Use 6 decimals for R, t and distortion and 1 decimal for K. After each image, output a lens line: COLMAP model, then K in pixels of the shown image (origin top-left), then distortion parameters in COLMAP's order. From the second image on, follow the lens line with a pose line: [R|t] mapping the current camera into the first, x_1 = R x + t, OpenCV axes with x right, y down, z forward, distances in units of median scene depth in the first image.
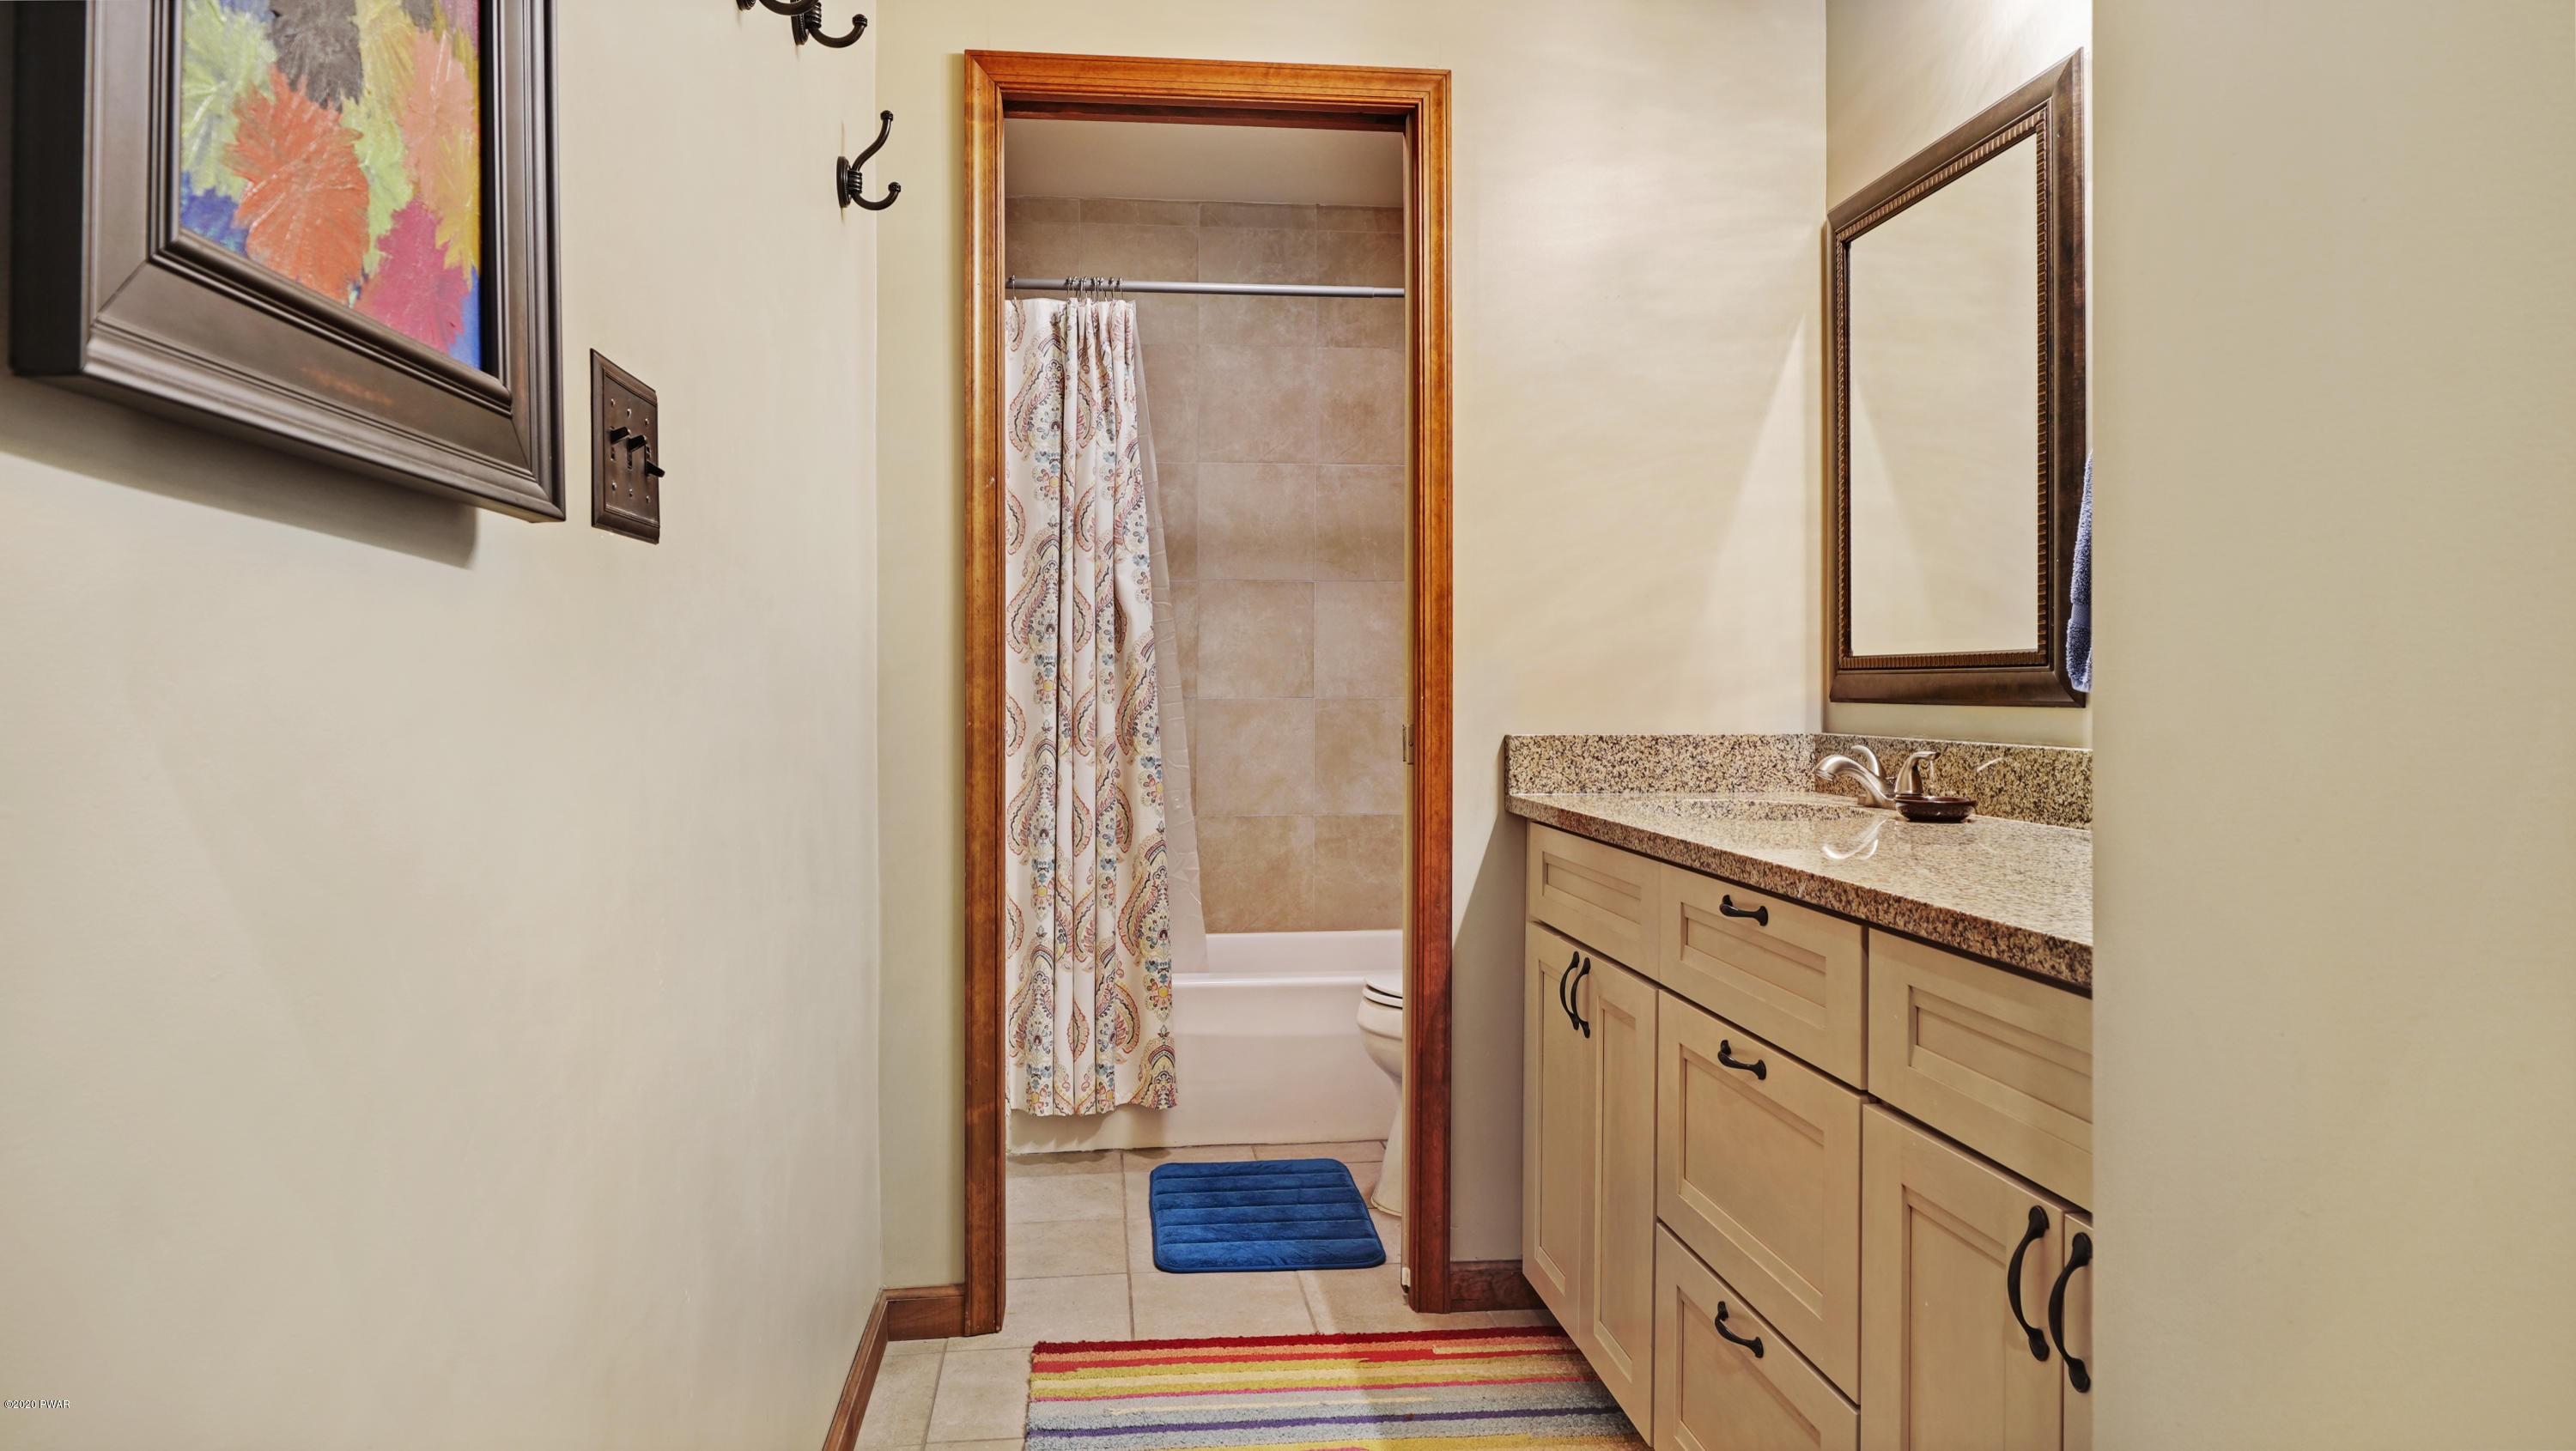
lens RADIAL K [[1656.3, 0, 1284.7], [0, 1656.3, 714.0], [0, 0, 1]] dist [-0.007020, 0.005426]
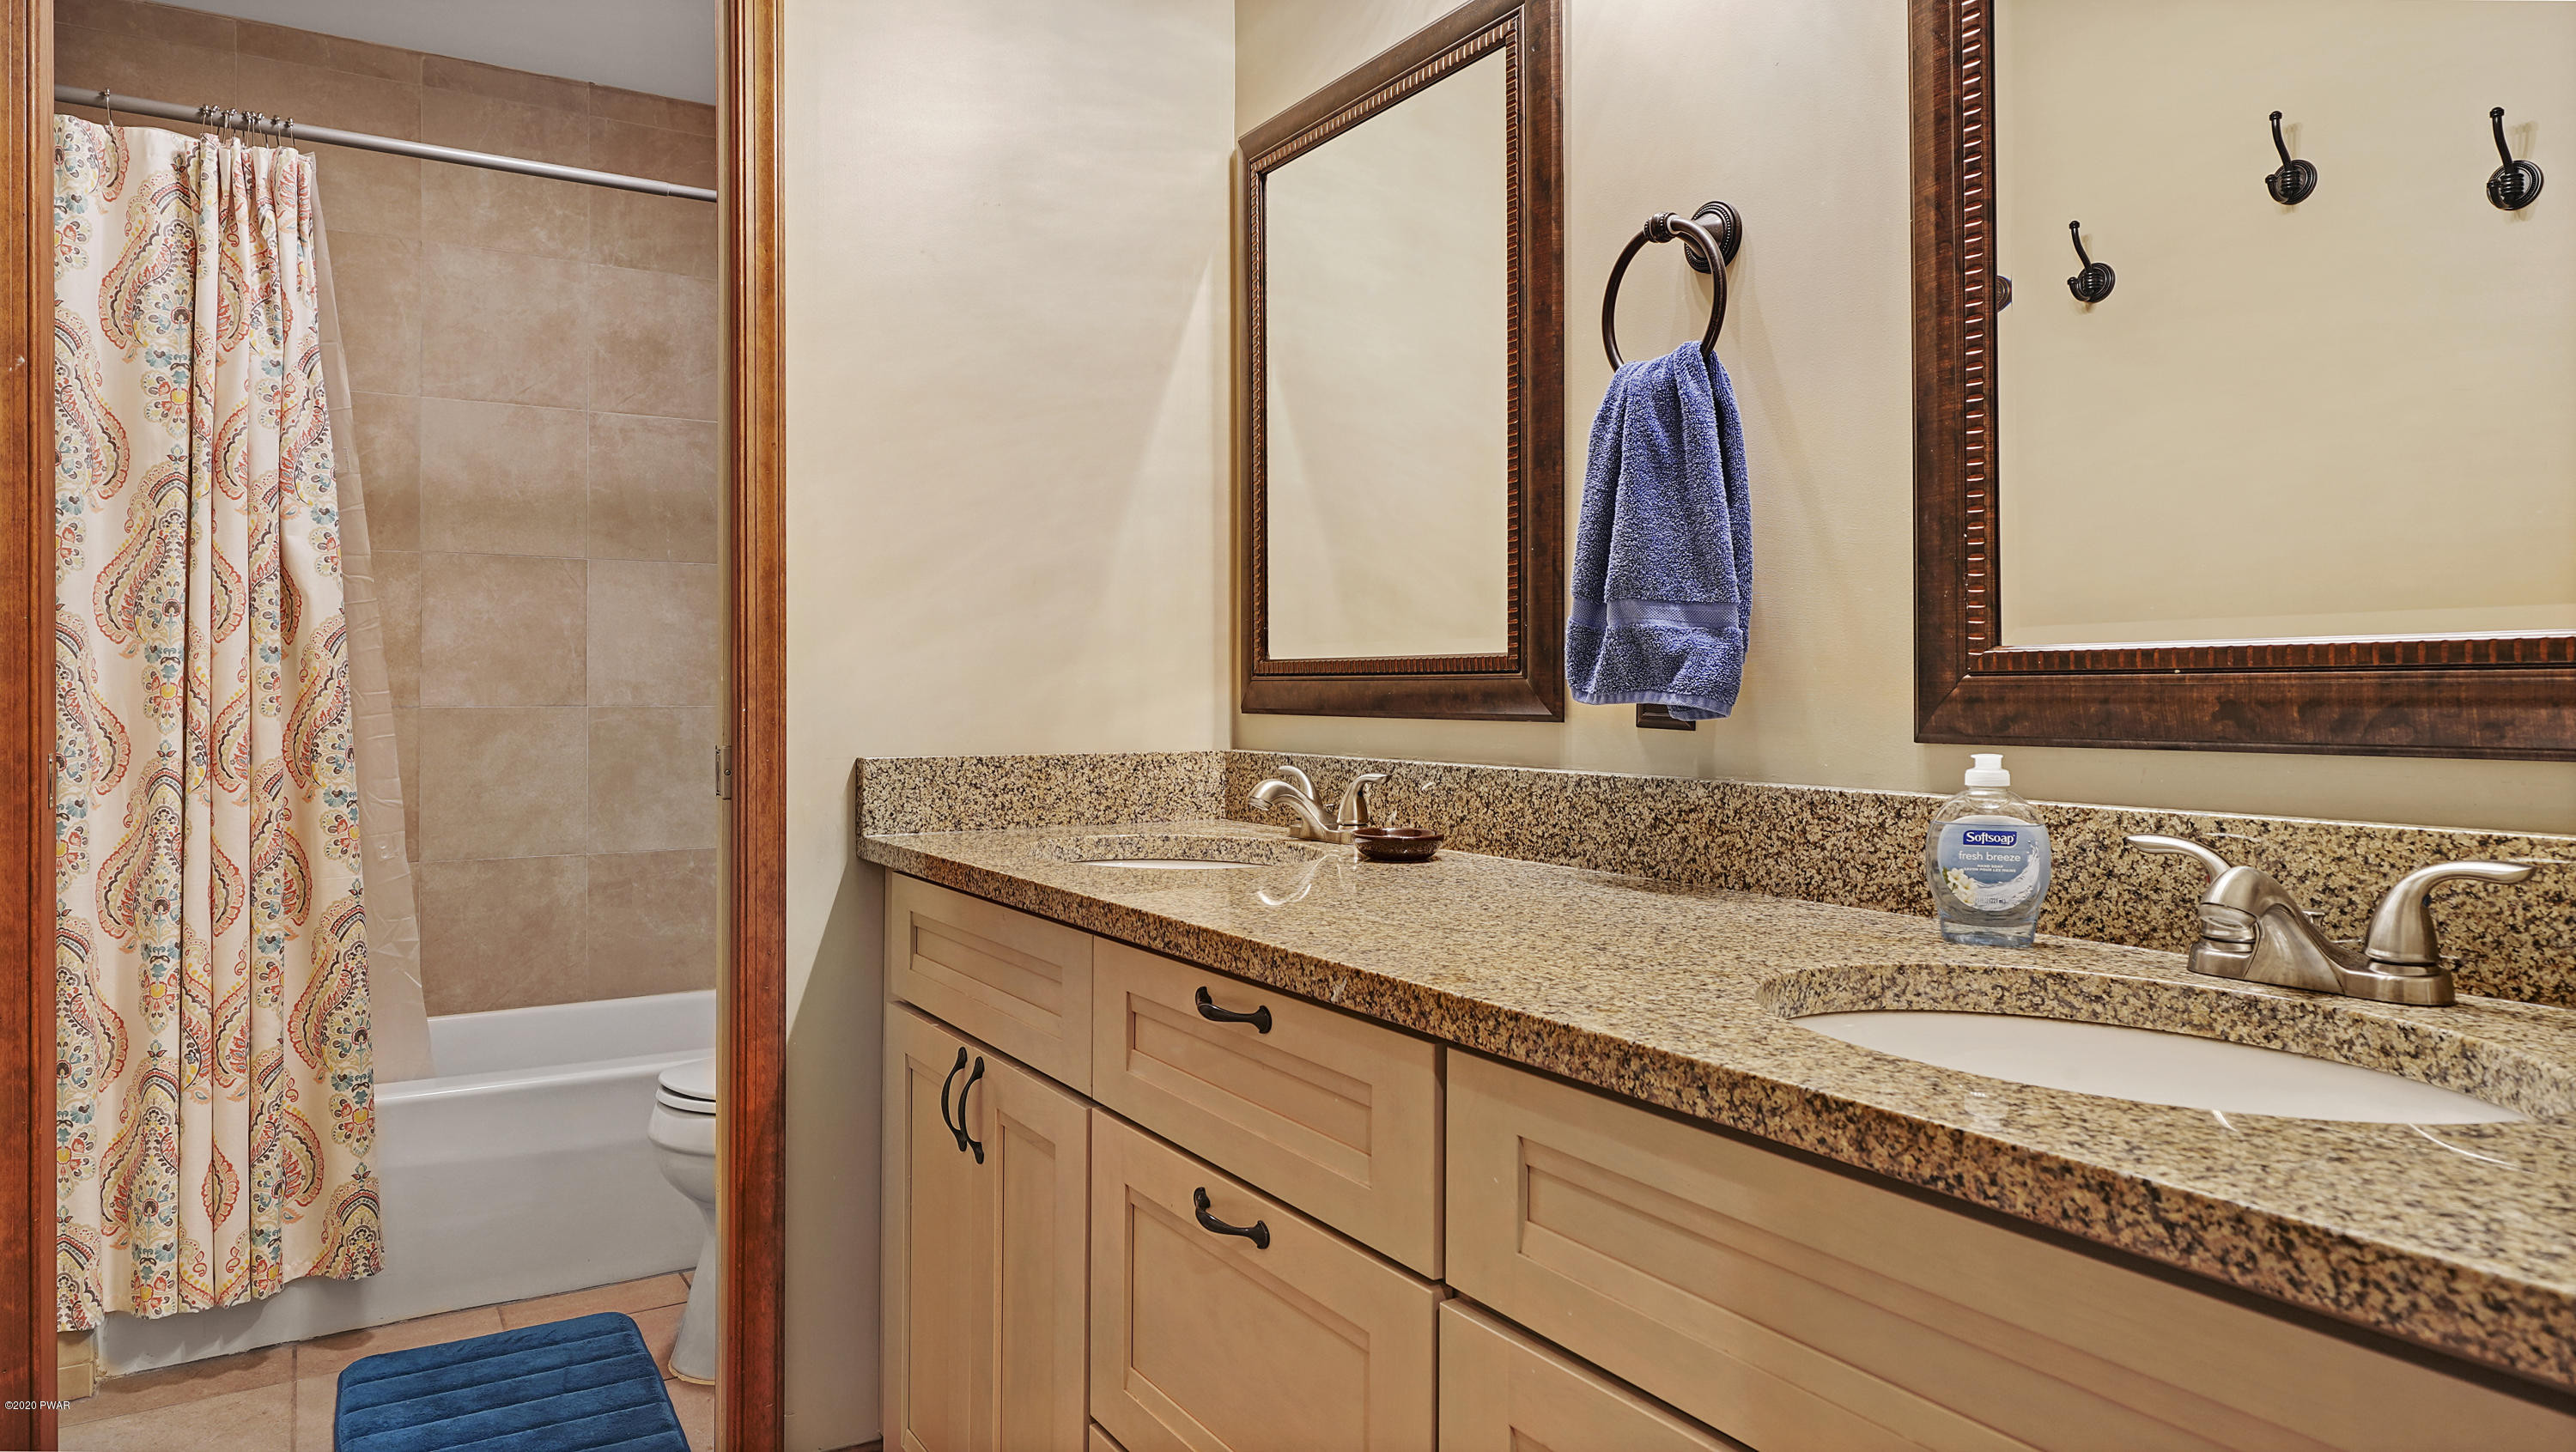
lens RADIAL K [[1656.4, 0, 1283.9], [0, 1656.4, 709.5], [0, 0, 1]] dist [-0.007020, 0.005426]
pose [[0.915080, -0.001693, 0.403269, 0.005376], [0.003594, 0.999986, -0.003957, -0.005847], [-0.403257, 0.005071, 0.915073, 0.215093]]
